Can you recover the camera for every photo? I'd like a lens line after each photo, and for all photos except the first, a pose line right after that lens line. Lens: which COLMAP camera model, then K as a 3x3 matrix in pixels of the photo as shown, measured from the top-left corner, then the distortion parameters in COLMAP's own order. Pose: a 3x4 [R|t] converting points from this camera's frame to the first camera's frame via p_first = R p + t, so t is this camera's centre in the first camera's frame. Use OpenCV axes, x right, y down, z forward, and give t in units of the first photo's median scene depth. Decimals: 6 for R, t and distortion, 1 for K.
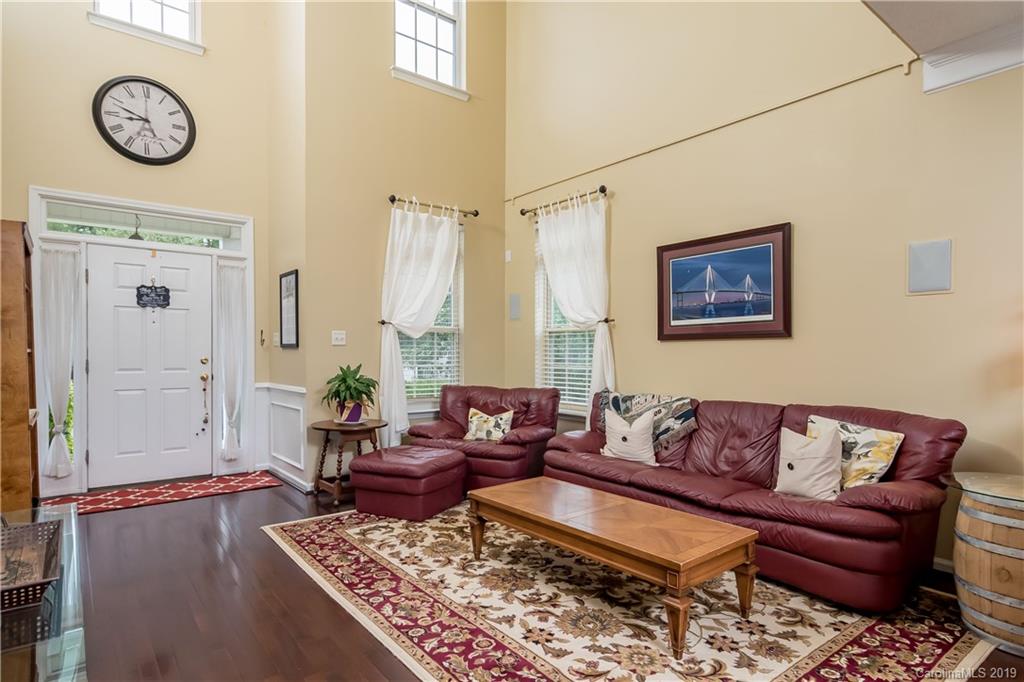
lens RADIAL K [[556.6, 0, 506.9], [0, 556.6, 364.6], [0, 0, 1]] dist [-0.001668, 0.000333]
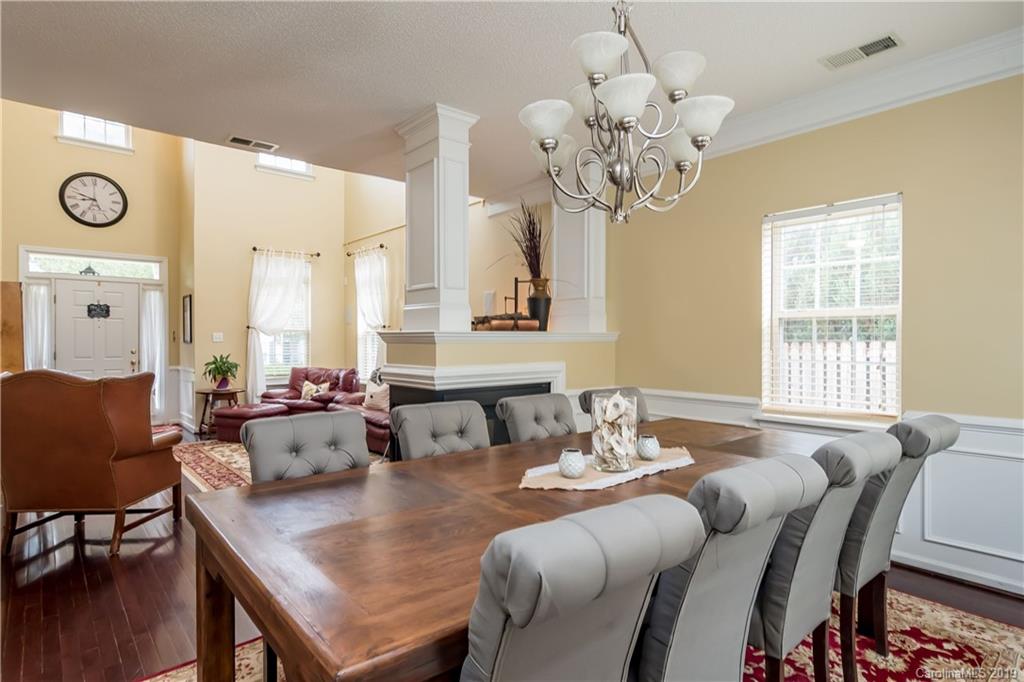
lens RADIAL K [[556.6, 0, 516.2], [0, 556.6, 349.2], [0, 0, 1]] dist [-0.001668, 0.000333]
pose [[0.999226, -0.002290, 0.039258, 0.646767], [0.002639, 0.999957, -0.008838, 0.003916], [-0.039236, 0.008934, 0.999190, -0.826590]]
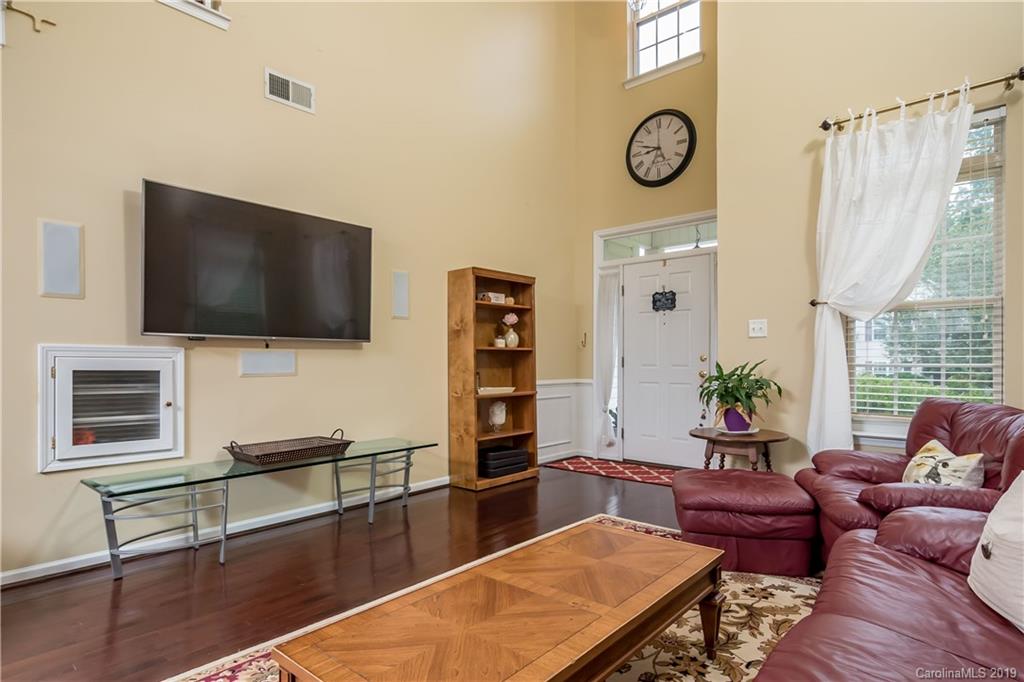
lens RADIAL K [[556.6, 0, 502.4], [0, 556.6, 365.1], [0, 0, 1]] dist [-0.001668, 0.000333]
pose [[0.169522, 0.007739, -0.985496, 0.571504], [-0.019306, 0.999803, 0.004531, 0.012238], [0.985337, 0.018258, 0.169638, 0.656569]]
